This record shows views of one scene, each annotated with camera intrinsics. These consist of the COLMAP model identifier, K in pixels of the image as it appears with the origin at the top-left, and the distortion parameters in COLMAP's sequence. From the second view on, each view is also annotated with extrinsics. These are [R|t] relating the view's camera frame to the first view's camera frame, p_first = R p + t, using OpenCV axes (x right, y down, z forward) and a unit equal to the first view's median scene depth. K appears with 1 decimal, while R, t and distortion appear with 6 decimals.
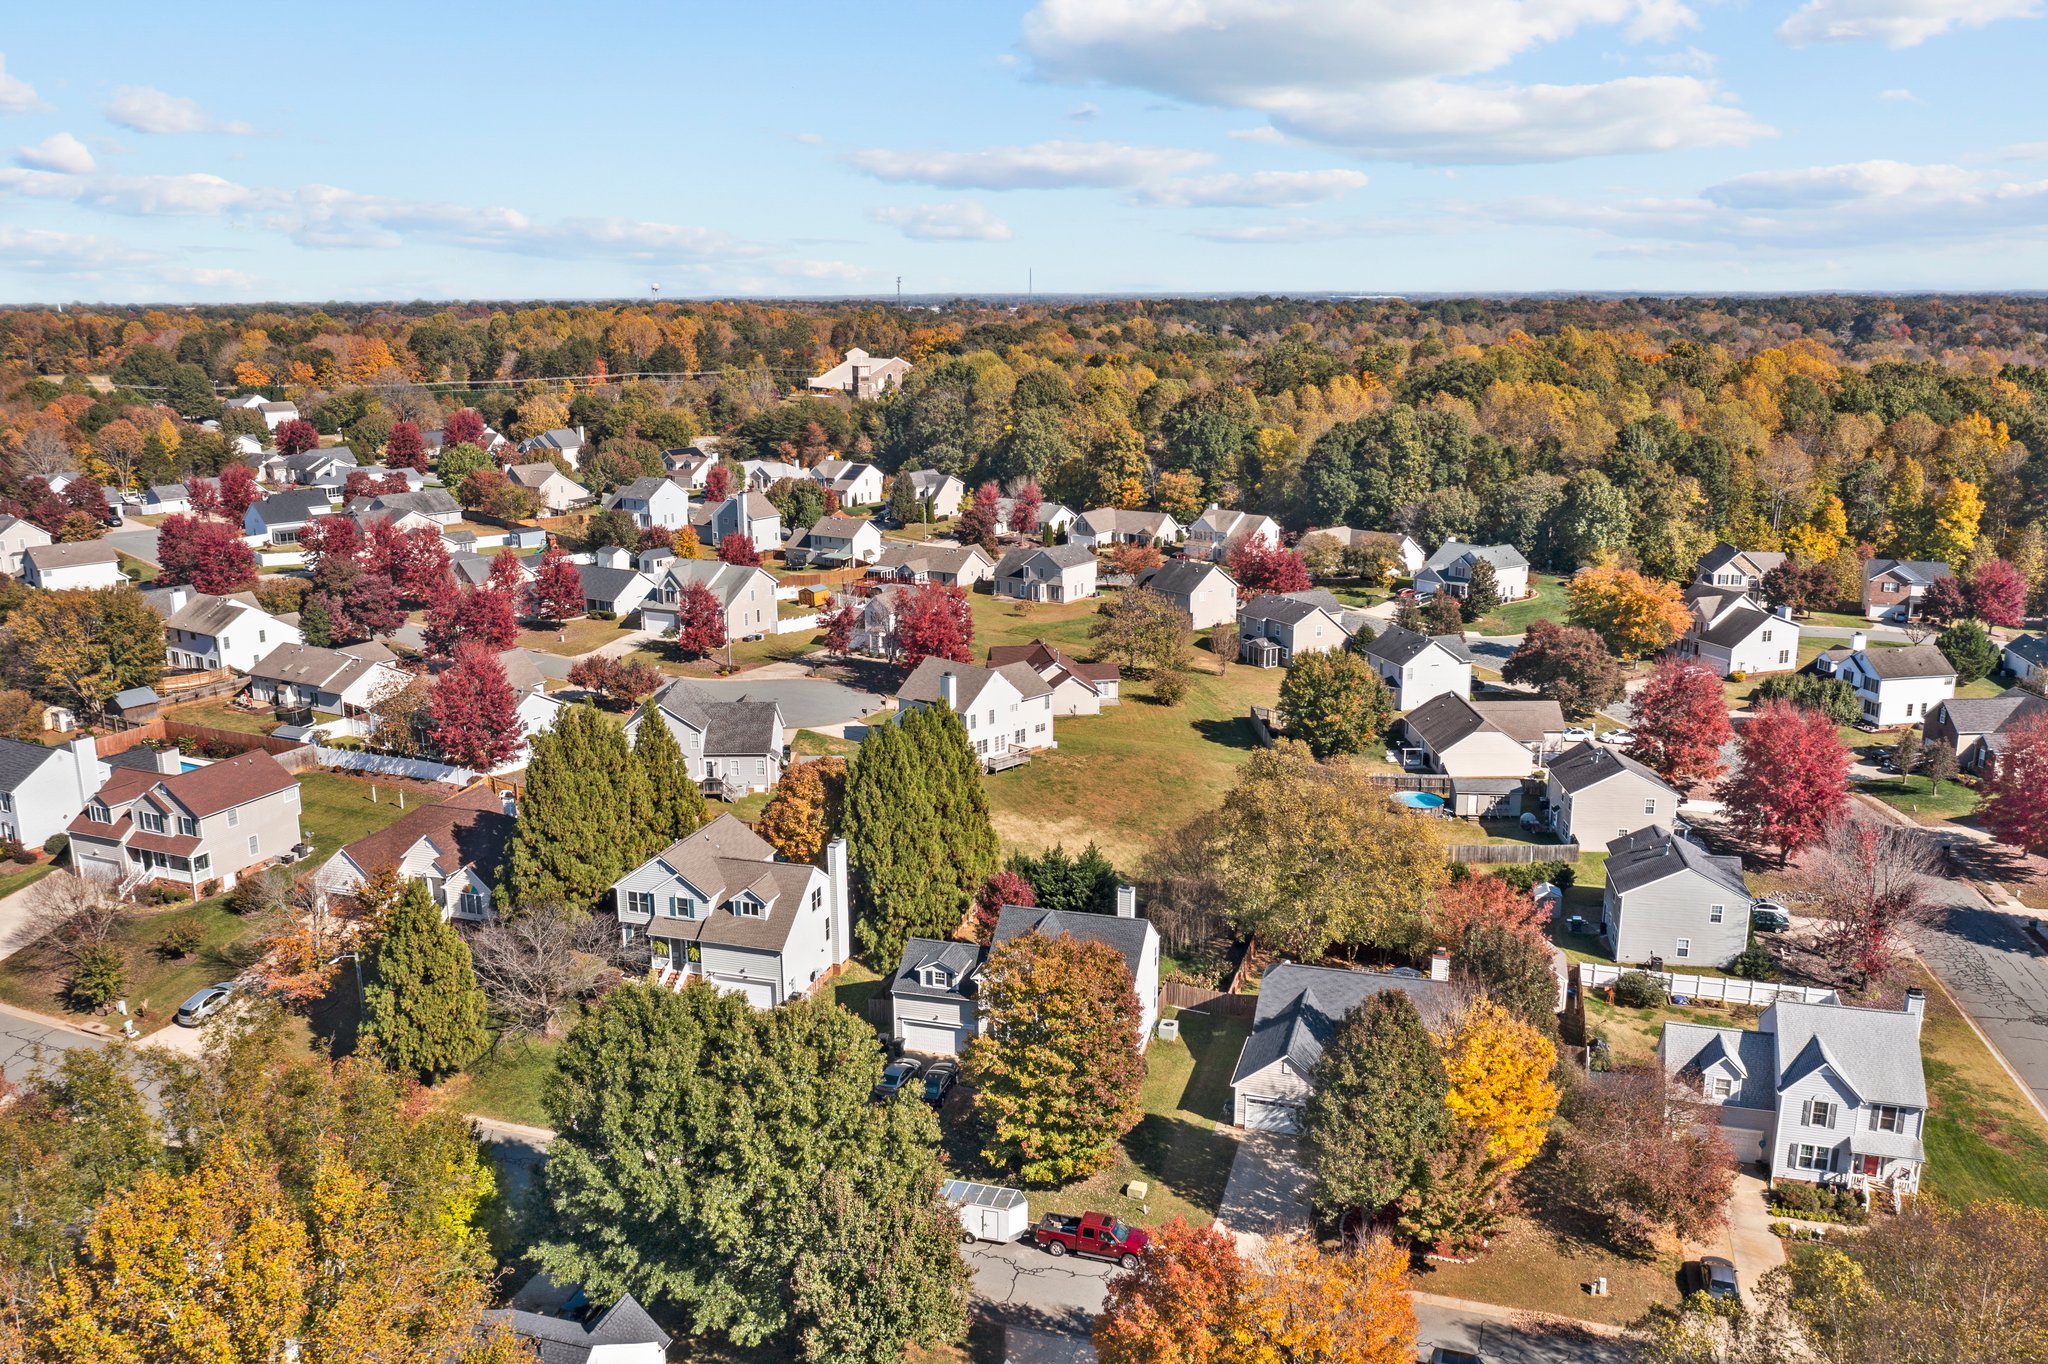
lens RADIAL K [[1602.2, 0, 998.8], [0, 1602.2, 691.5], [0, 0, 1]] dist [-0.034034, 0.005739]
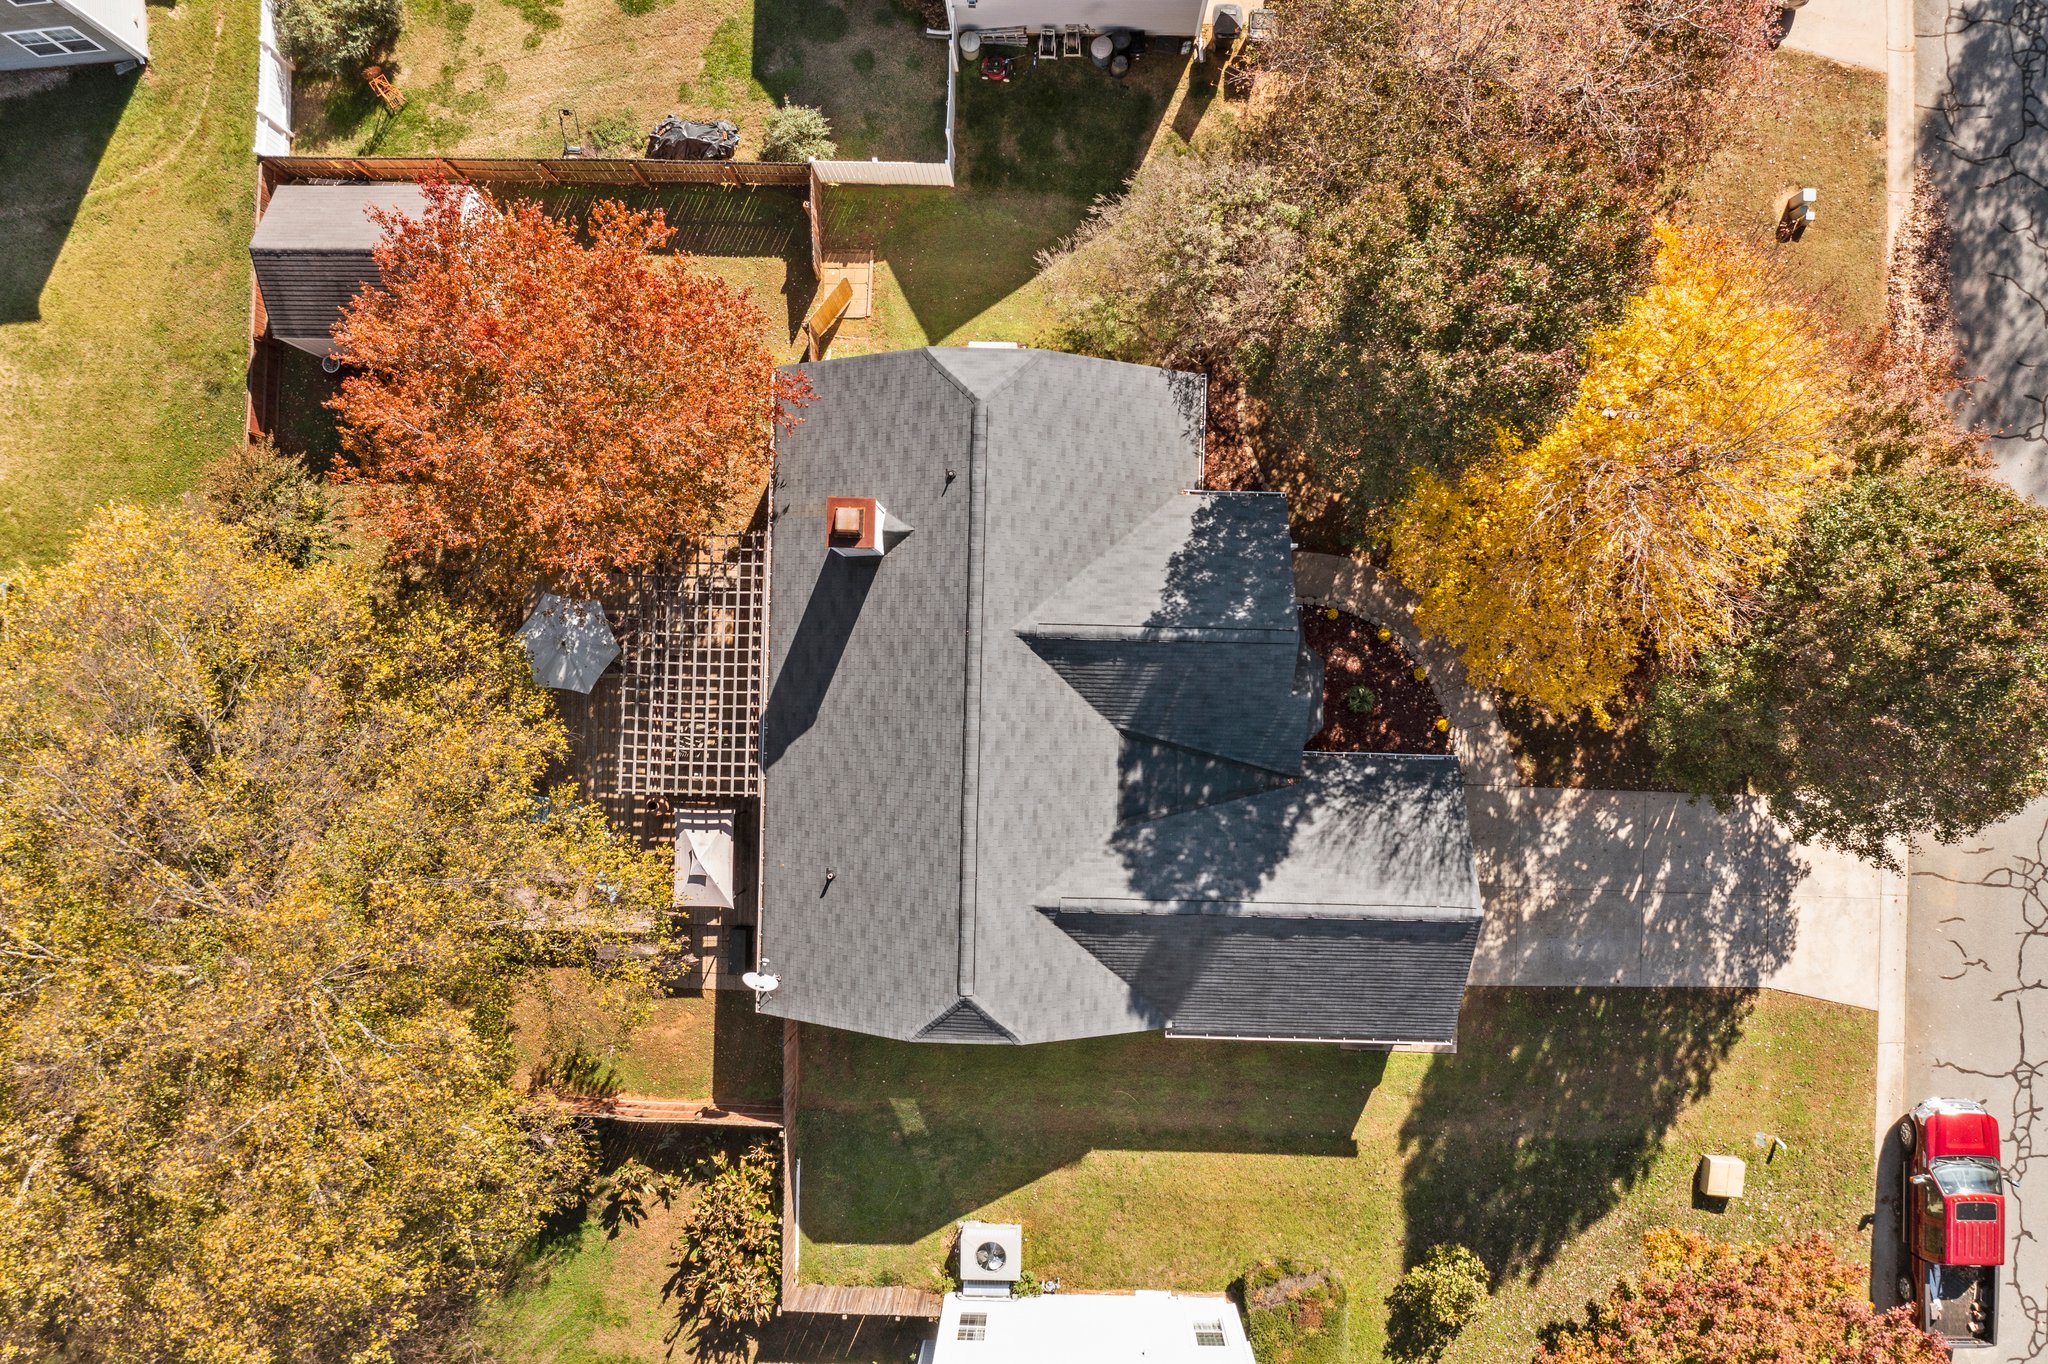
lens RADIAL K [[1602.2, 0, 1029.1], [0, 1602.2, 675.0], [0, 0, 1]] dist [-0.034034, 0.005739]
pose [[-0.278894, -0.960146, 0.018395, 0.185720], [0.248535, -0.053663, 0.967135, -0.109744], [-0.927604, 0.274300, 0.253597, 0.716729]]
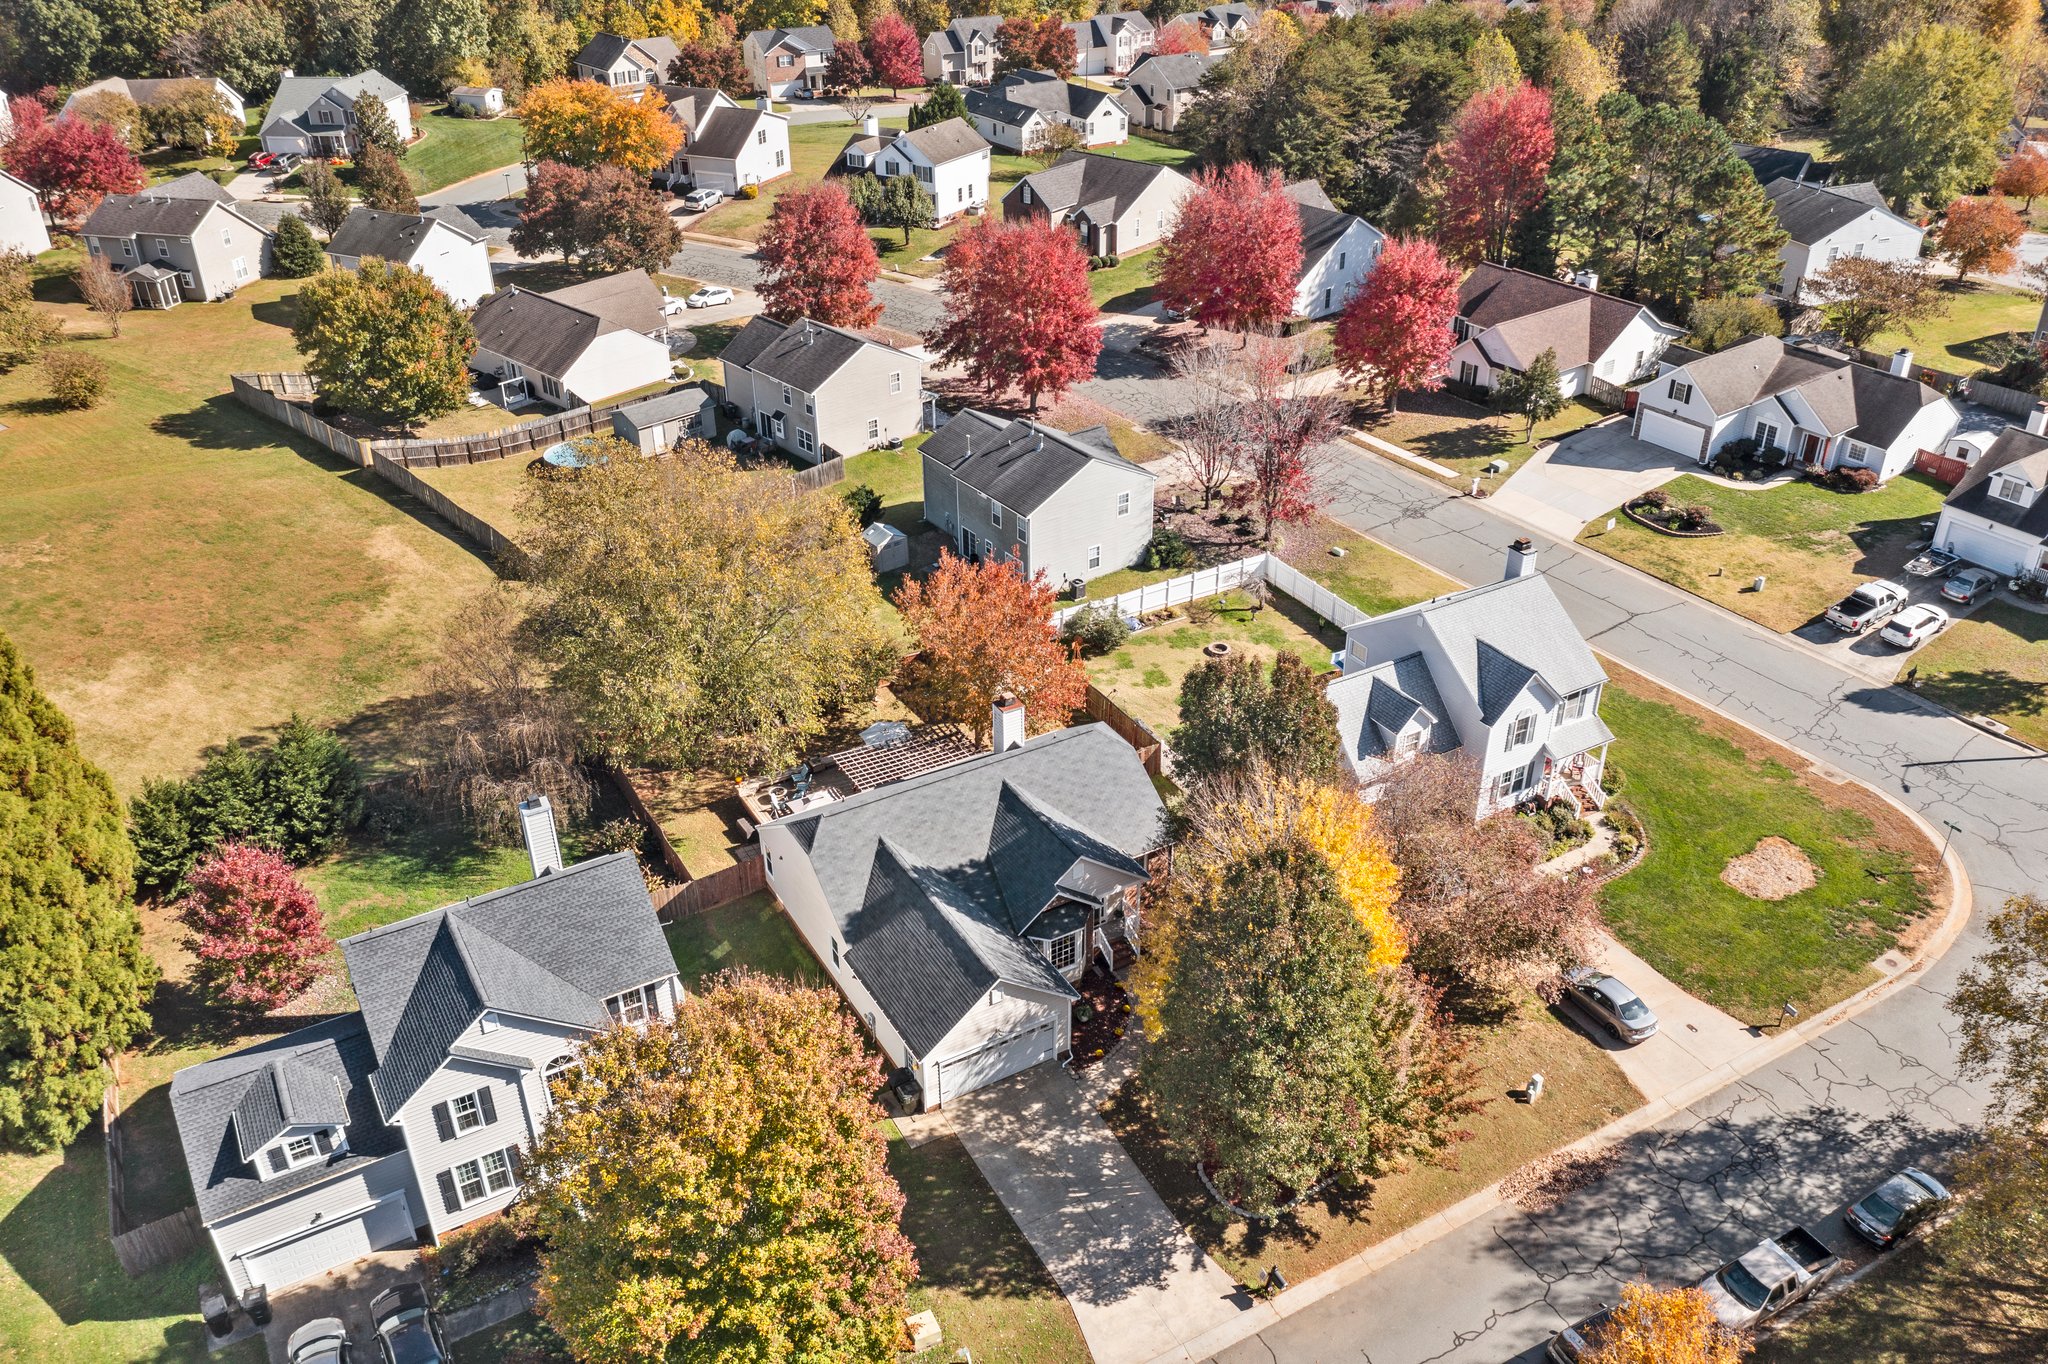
lens RADIAL K [[1602.2, 0, 1027.2], [0, 1602.2, 690.3], [0, 0, 1]] dist [-0.034034, 0.005739]
pose [[0.677205, -0.376170, 0.632368, -0.110385], [0.180813, 0.918161, 0.352544, -0.059340], [-0.713232, -0.124404, 0.689799, 0.428865]]
